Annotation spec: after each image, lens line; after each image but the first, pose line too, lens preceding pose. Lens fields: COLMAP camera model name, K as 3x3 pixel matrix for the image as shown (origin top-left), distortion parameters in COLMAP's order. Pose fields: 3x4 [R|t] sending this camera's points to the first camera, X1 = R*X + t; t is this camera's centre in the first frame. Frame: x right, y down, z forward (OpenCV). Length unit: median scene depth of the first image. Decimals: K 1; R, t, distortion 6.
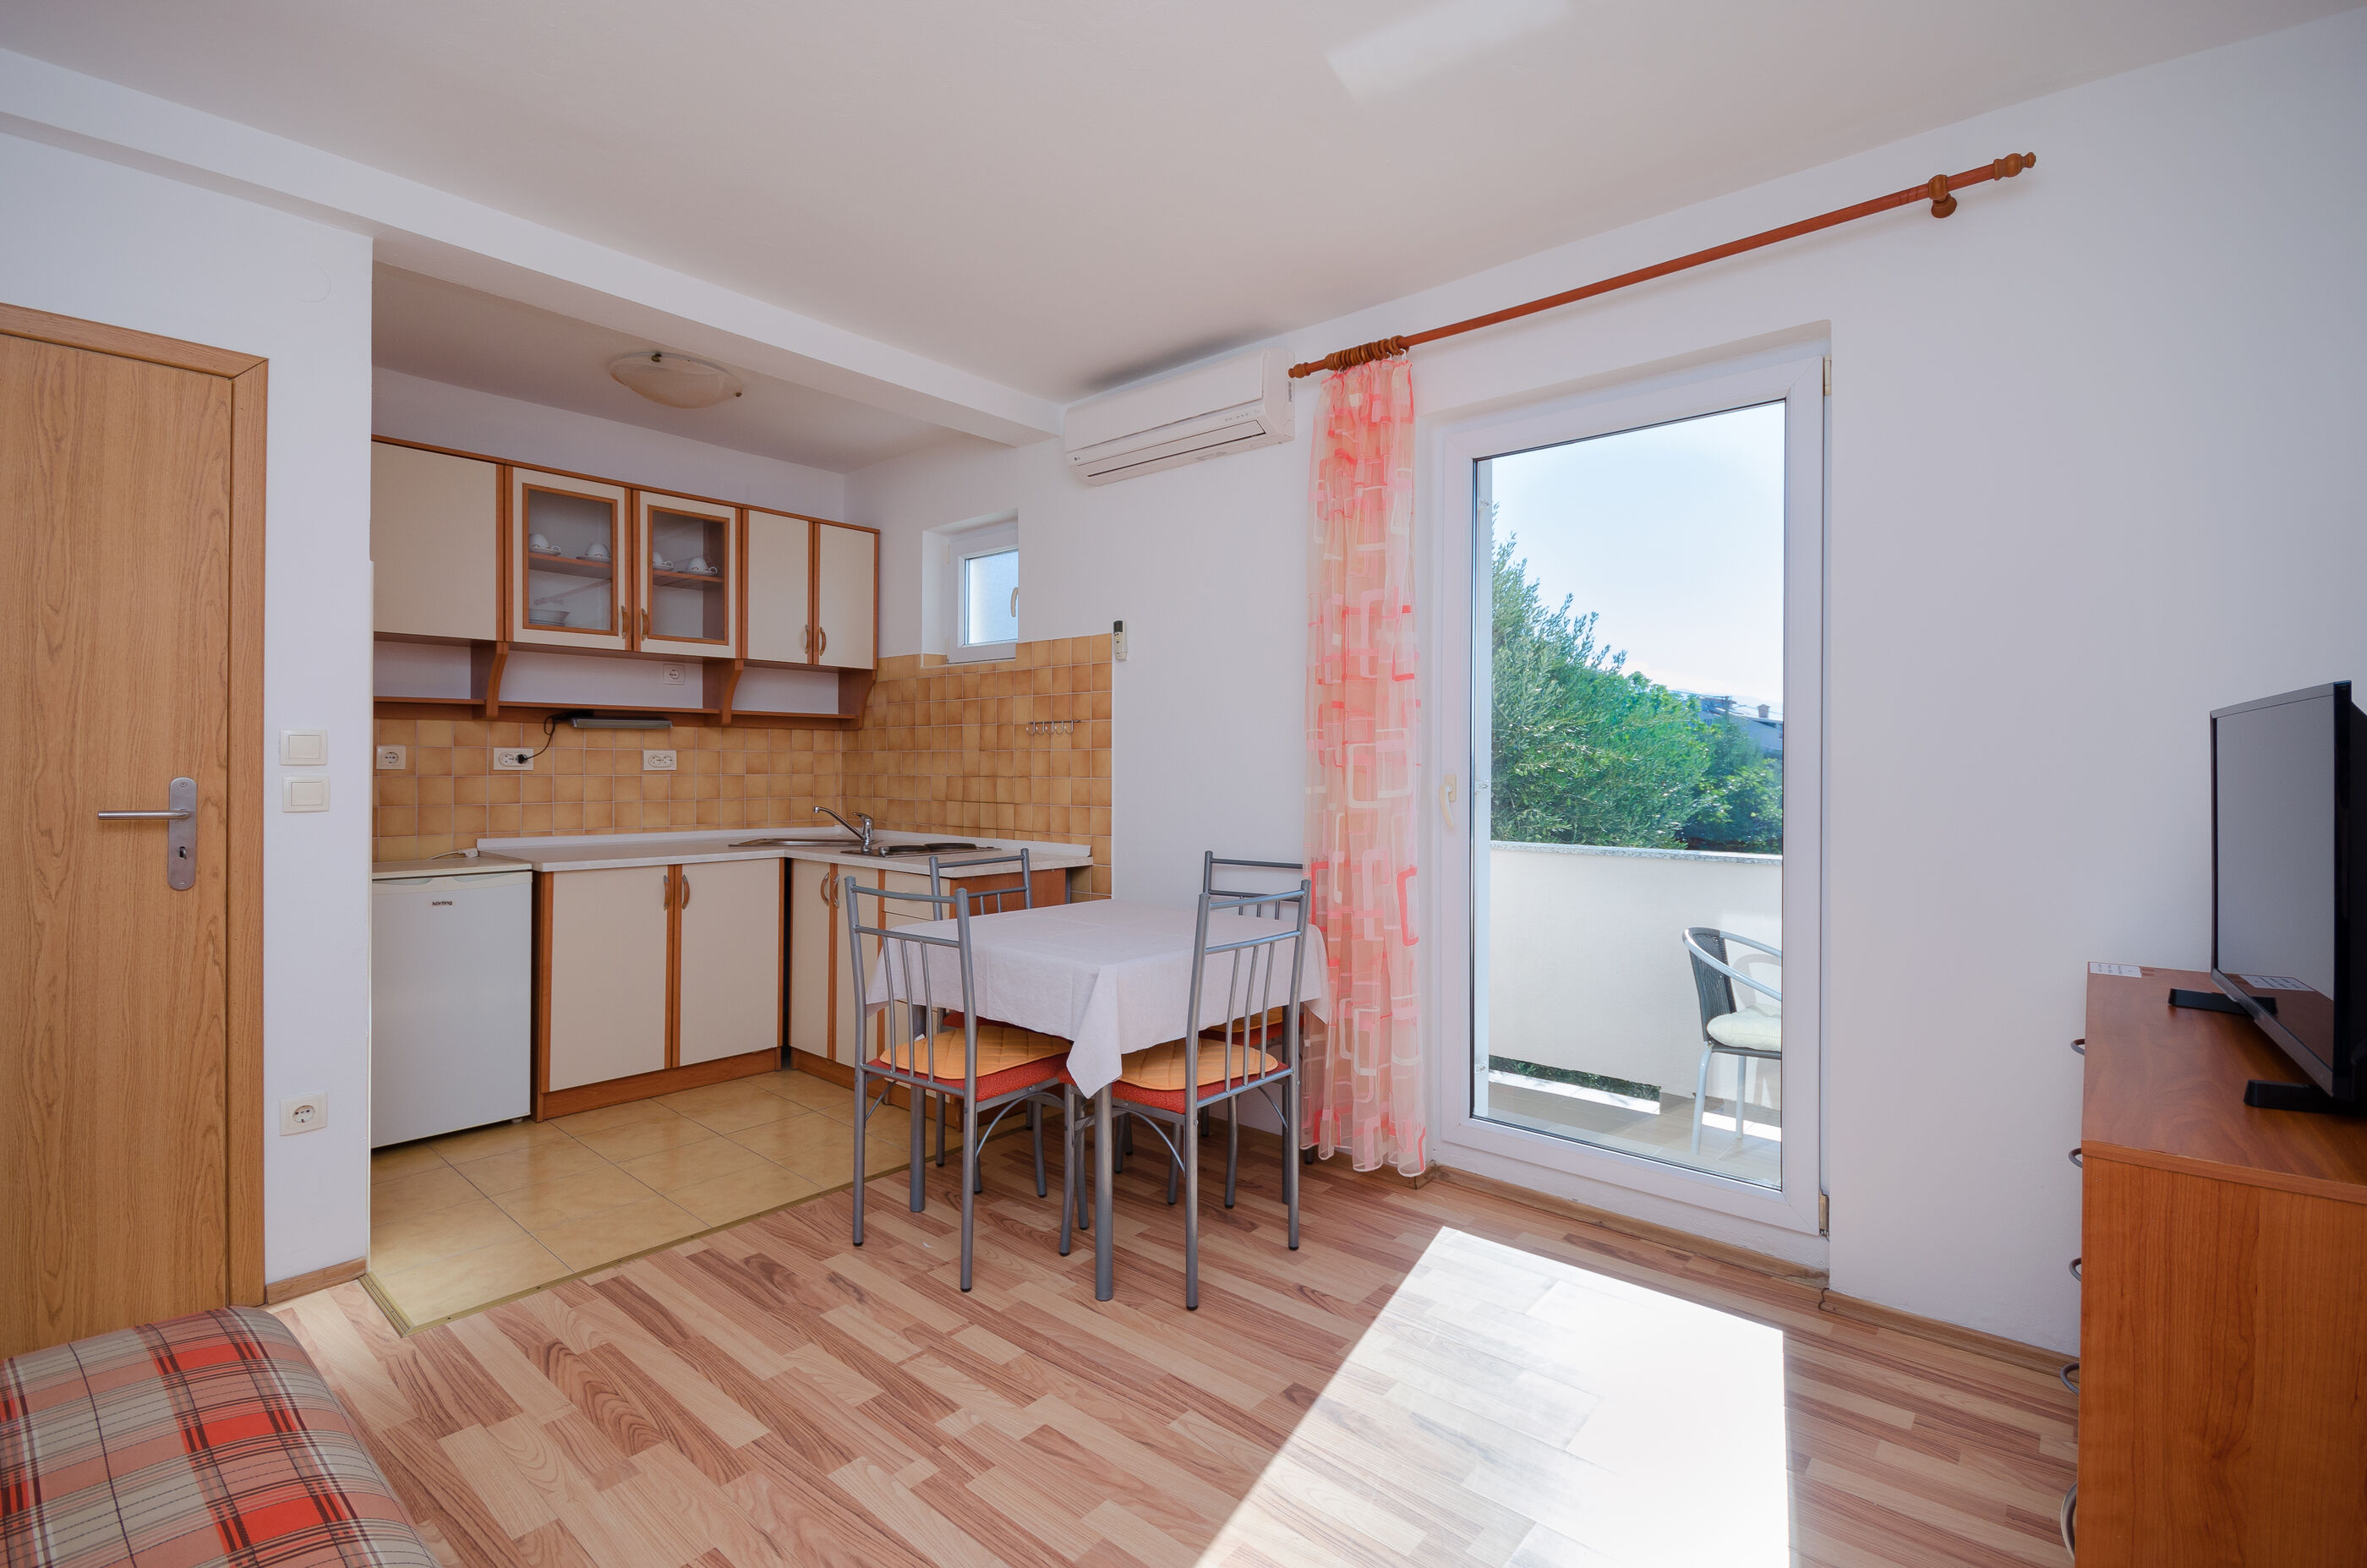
lens RADIAL K [[1137.7, 0, 1181.0], [0, 1137.7, 762.3], [0, 0, 1]] dist [-0.000322, -0.000085]
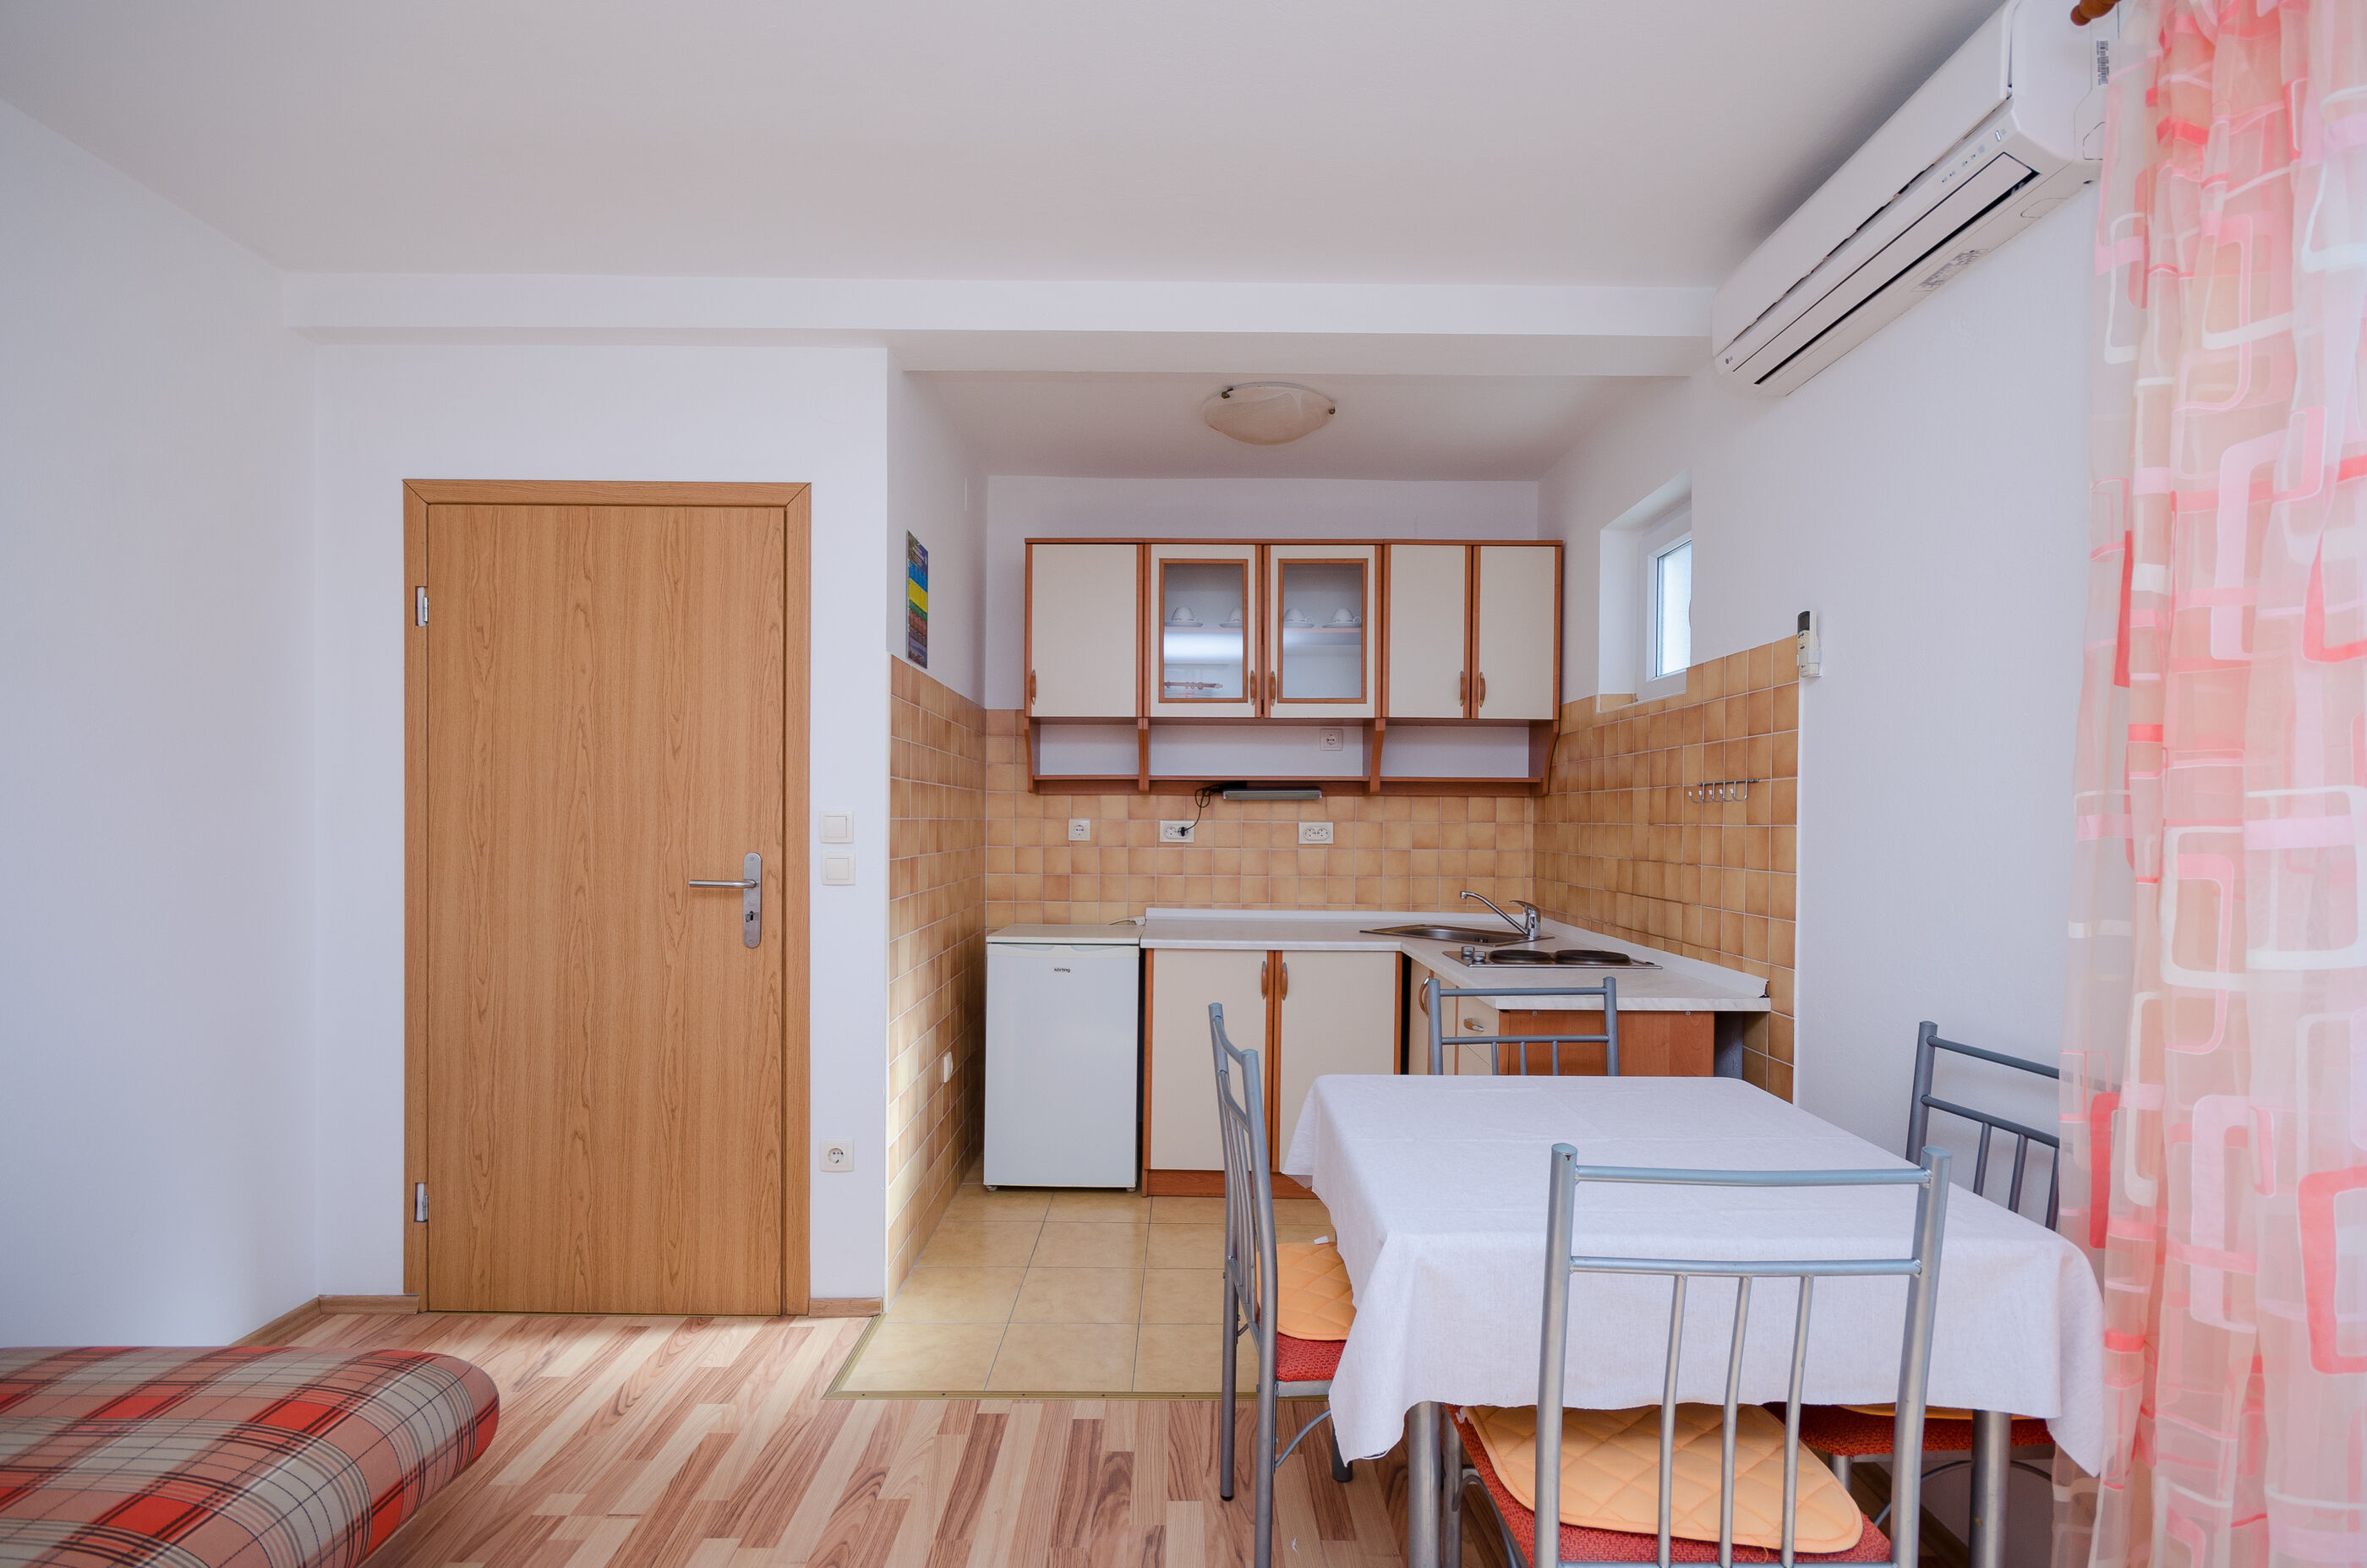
lens RADIAL K [[1111.6, 0, 1130.5], [0, 1111.6, 832.0], [0, 0, 1]] dist [-0.002406, -0.000909]
pose [[0.644175, 0.009797, -0.764815, 0.163859], [-0.003186, 0.999944, 0.010125, -0.013268], [0.764871, -0.004086, 0.644170, 0.350472]]
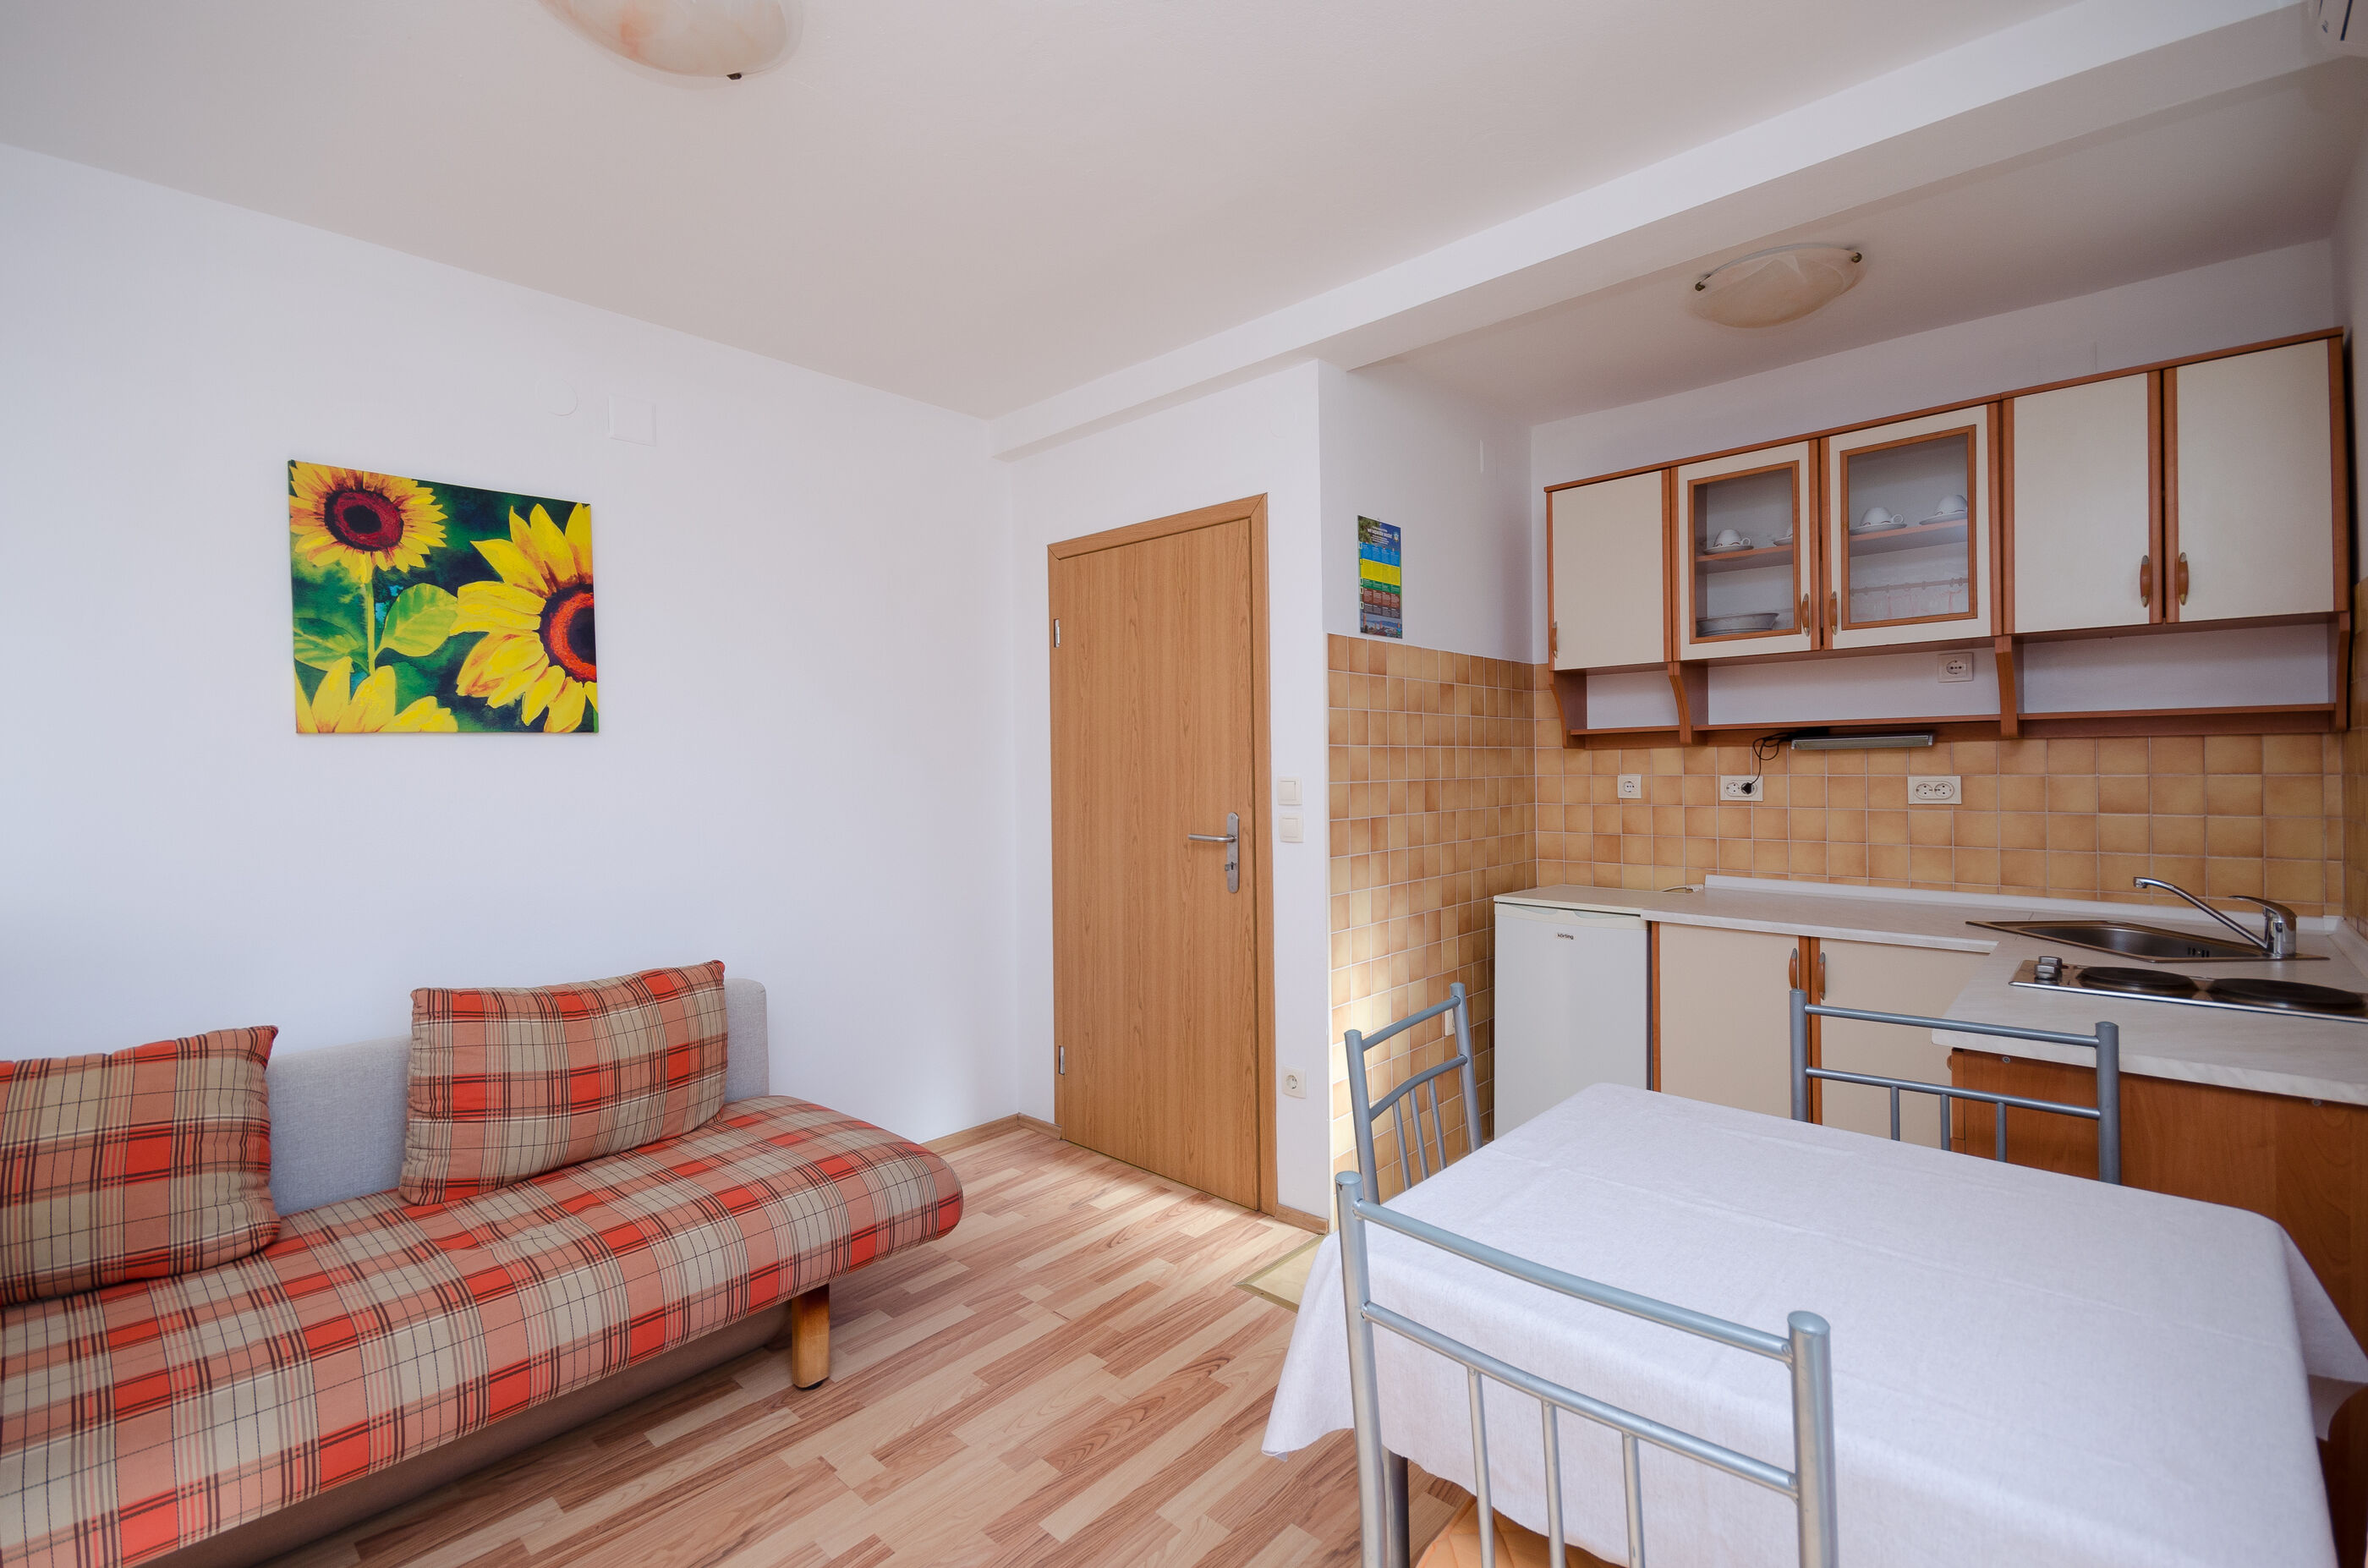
lens RADIAL K [[1058.1, 0, 1141.4], [0, 1058.1, 772.3], [0, 0, 1]] dist [-0.001009, -0.000349]
pose [[-0.067178, 0.002362, -0.997738, 0.283945], [0.017442, 0.999847, 0.001193, -0.026279], [0.997589, -0.017322, -0.067209, 0.640565]]
